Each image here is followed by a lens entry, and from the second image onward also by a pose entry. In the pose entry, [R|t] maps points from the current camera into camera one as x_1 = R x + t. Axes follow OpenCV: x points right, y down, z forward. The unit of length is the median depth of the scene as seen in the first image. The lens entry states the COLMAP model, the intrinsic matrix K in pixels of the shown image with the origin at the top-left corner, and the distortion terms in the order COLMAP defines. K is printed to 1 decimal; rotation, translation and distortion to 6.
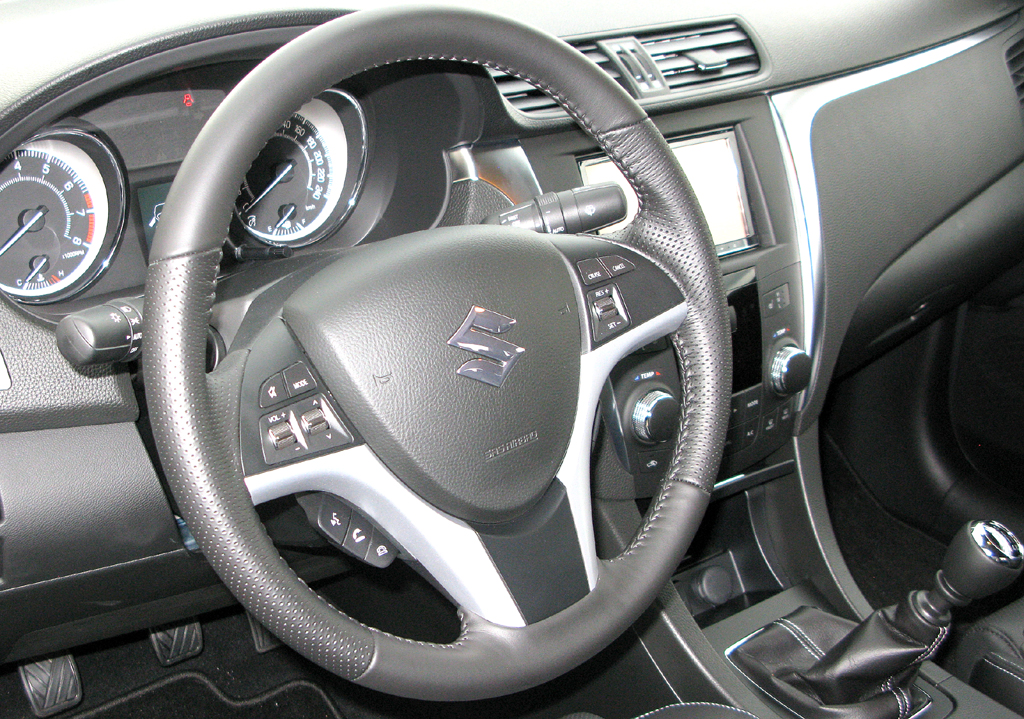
lens RADIAL K [[1480.9, 0, 512.4], [0, 1480.9, 360.7], [0, 0, 1]] dist [-0.149647, 0.000000]
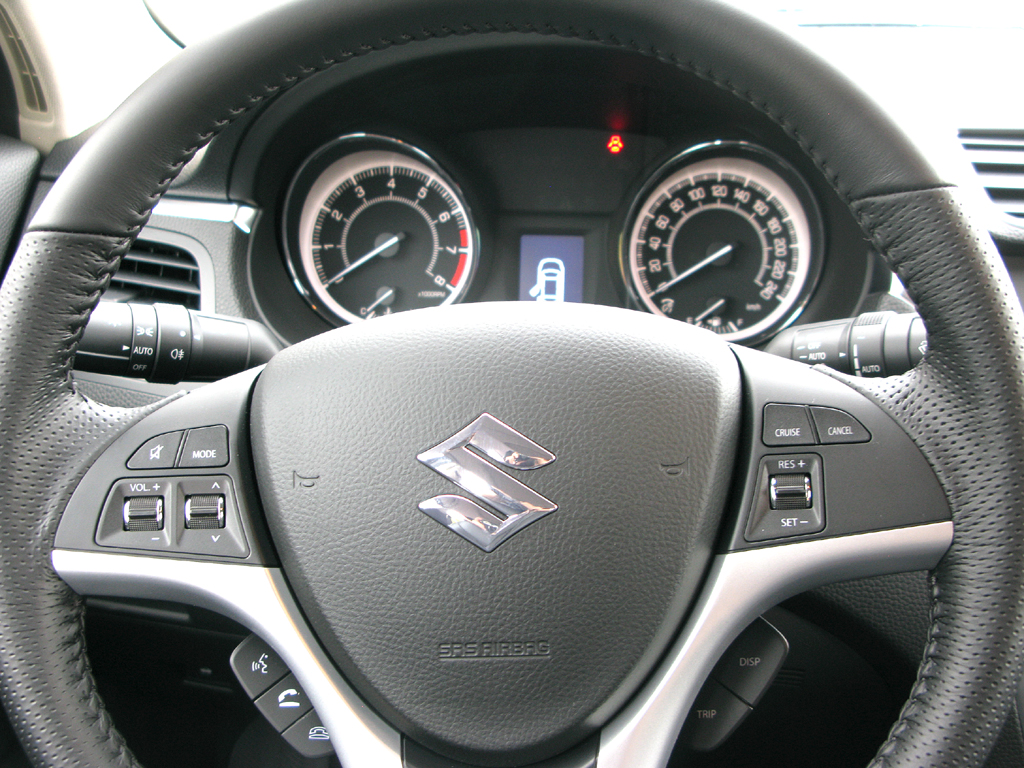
lens RADIAL K [[1334.0, 0, 511.8], [0, 1334.0, 384.0], [0, 0, 1]] dist [-0.100630, 0.000000]
pose [[0.732401, 0.209706, -0.647775, 0.261167], [-0.263571, 0.964535, 0.014247, -0.045692], [0.627789, 0.160301, 0.761699, 0.436338]]
